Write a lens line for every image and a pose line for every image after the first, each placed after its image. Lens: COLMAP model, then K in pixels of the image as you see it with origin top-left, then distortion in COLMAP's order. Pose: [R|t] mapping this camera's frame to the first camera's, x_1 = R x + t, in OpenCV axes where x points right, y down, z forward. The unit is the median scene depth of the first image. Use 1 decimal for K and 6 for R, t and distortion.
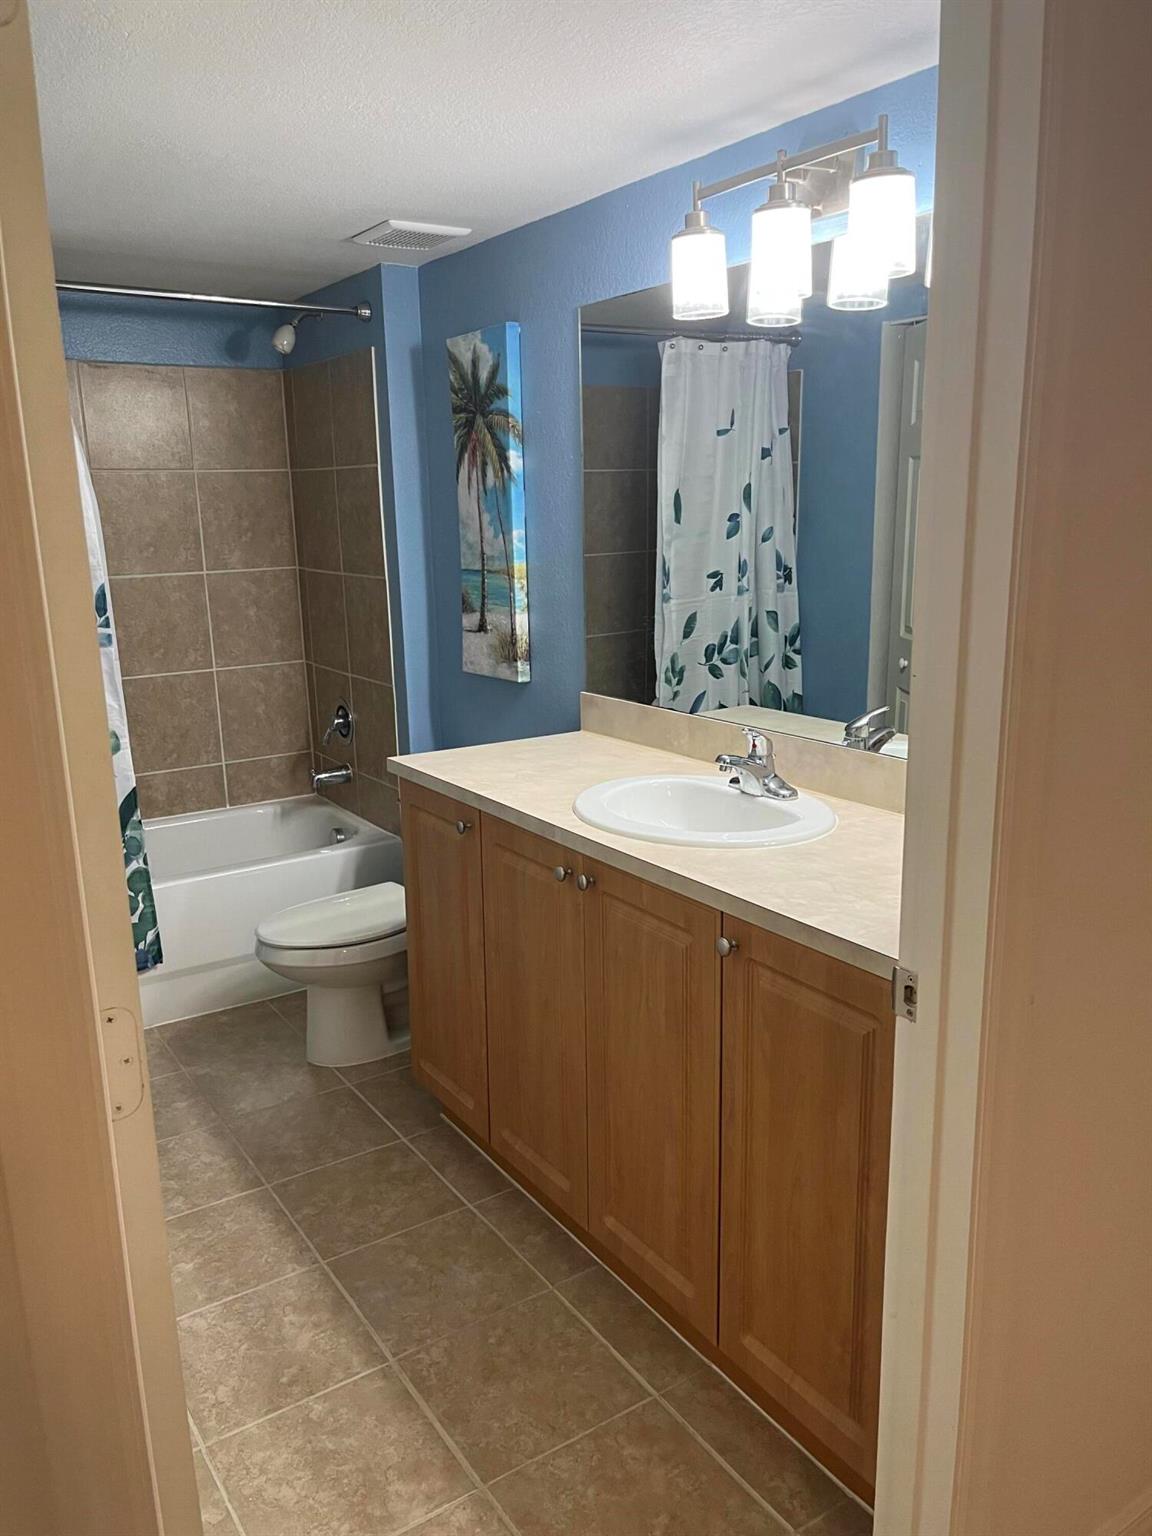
lens RADIAL K [[1167.0, 0, 577.1], [0, 1167.0, 784.3], [0, 0, 1]] dist [0.055062, -0.070525]
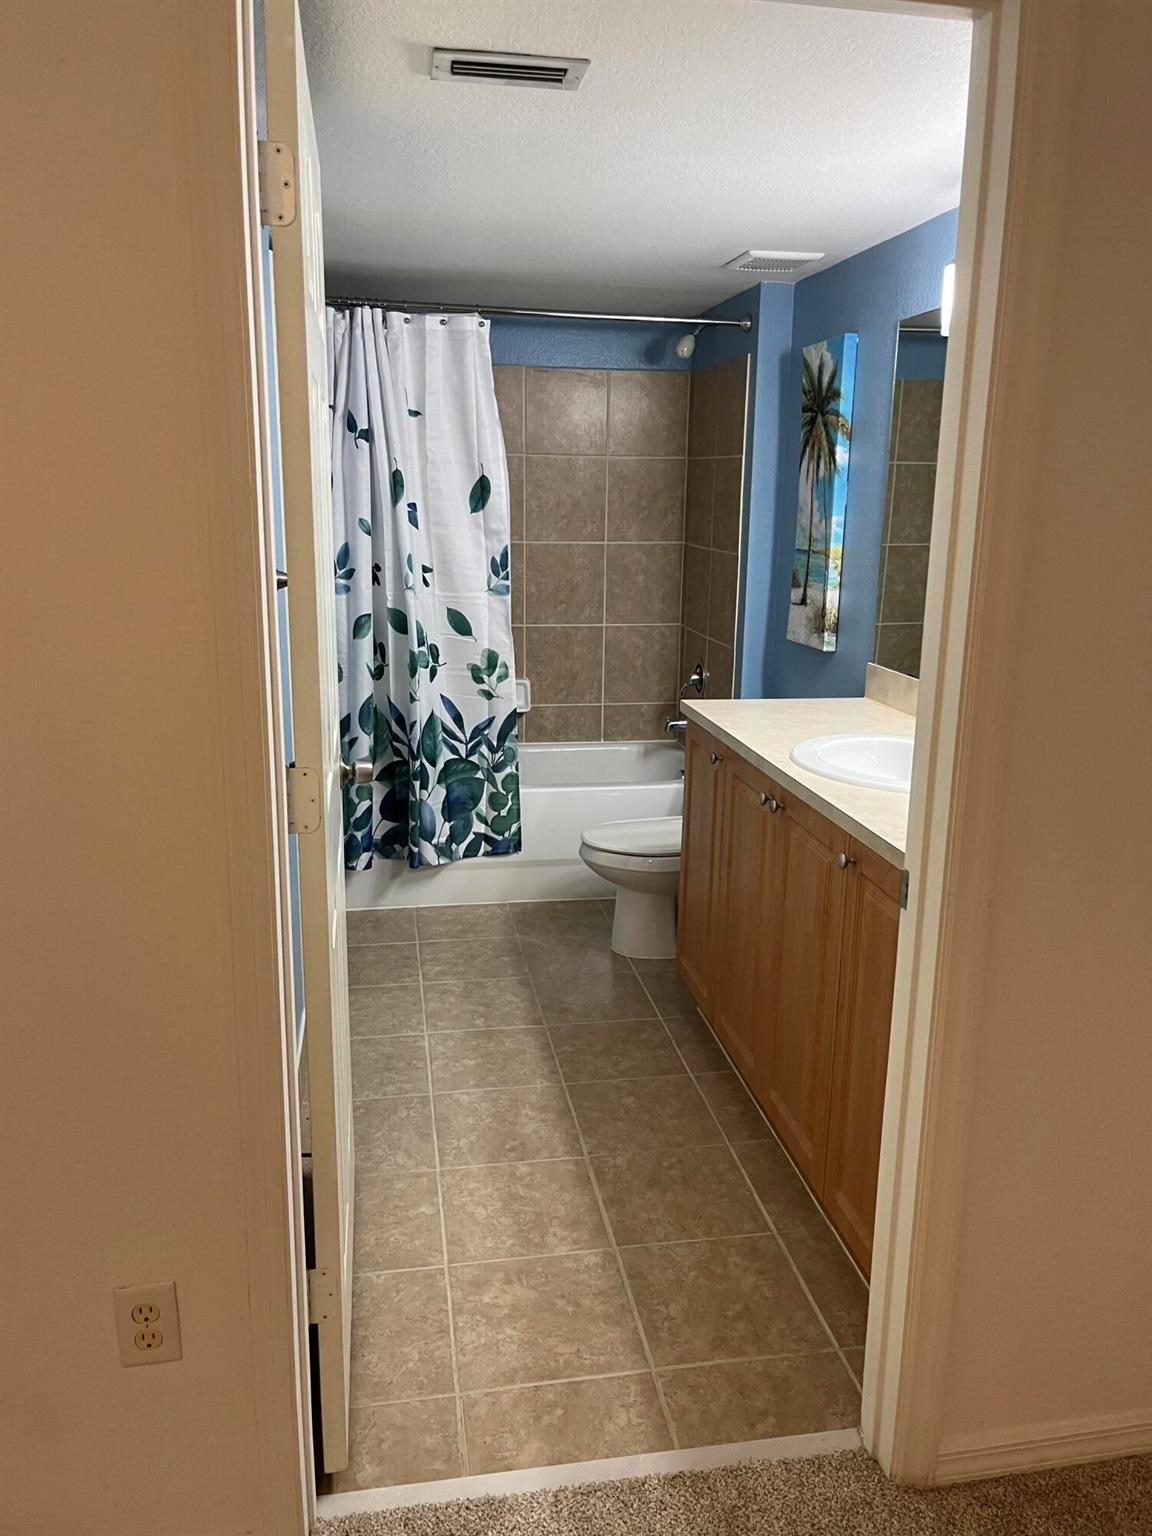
lens RADIAL K [[1167.0, 0, 580.3], [0, 1167.0, 769.0], [0, 0, 1]] dist [0.055062, -0.070525]
pose [[0.915584, 0.128200, -0.381145, 0.186140], [-0.128373, 0.991409, 0.025089, 0.027896], [0.381087, 0.025958, 0.924175, -0.133575]]
